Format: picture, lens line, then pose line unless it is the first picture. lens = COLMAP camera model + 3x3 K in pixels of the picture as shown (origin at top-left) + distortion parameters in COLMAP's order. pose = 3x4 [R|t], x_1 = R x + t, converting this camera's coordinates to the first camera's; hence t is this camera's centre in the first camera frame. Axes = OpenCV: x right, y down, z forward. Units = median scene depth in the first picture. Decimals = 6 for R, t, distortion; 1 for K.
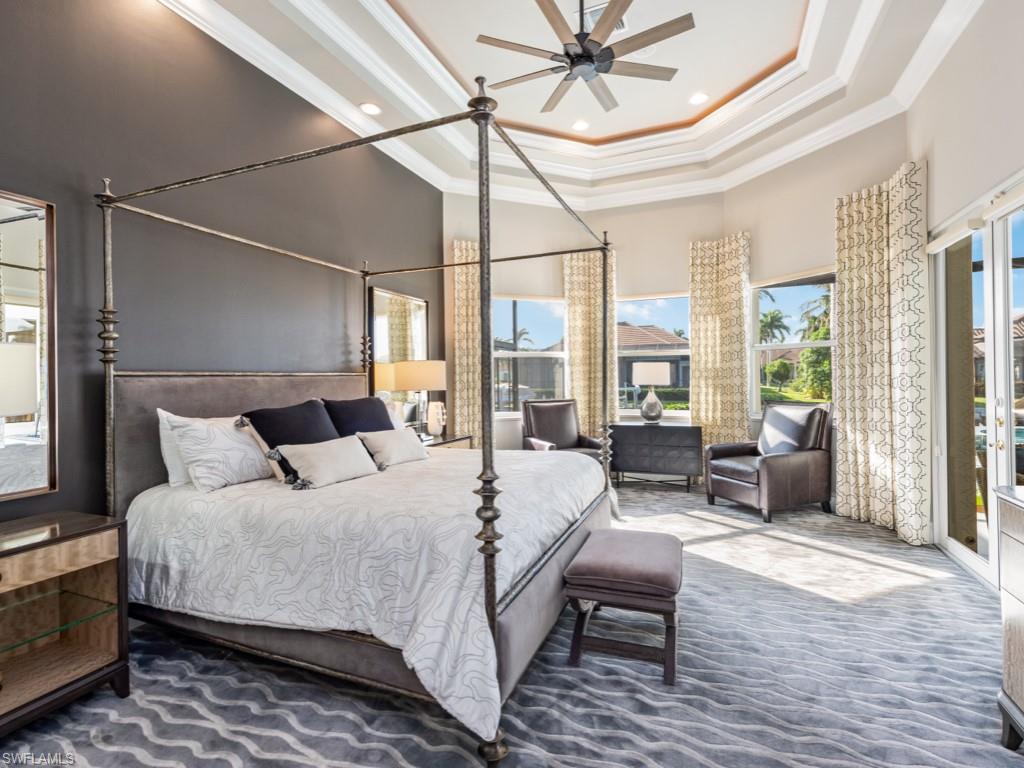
lens RADIAL K [[494.2, 0, 512.8], [0, 494.2, 378.3], [0, 0, 1]] dist [-0.001409, -0.000281]
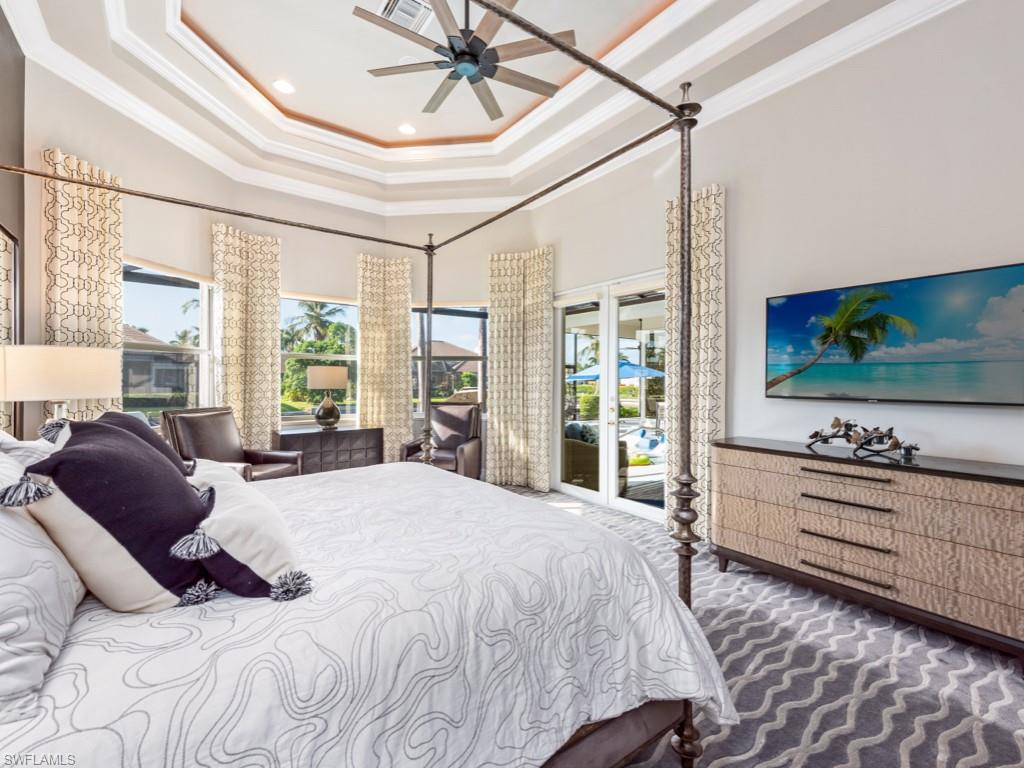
lens RADIAL K [[444.6, 0, 508.1], [0, 444.6, 385.6], [0, 0, 1]] dist [0.002394, 0.000230]
pose [[0.515719, 0.007528, 0.856725, -0.374192], [-0.011949, 0.999927, -0.001594, 0.004034], [-0.856675, -0.009415, 0.515771, 0.310670]]
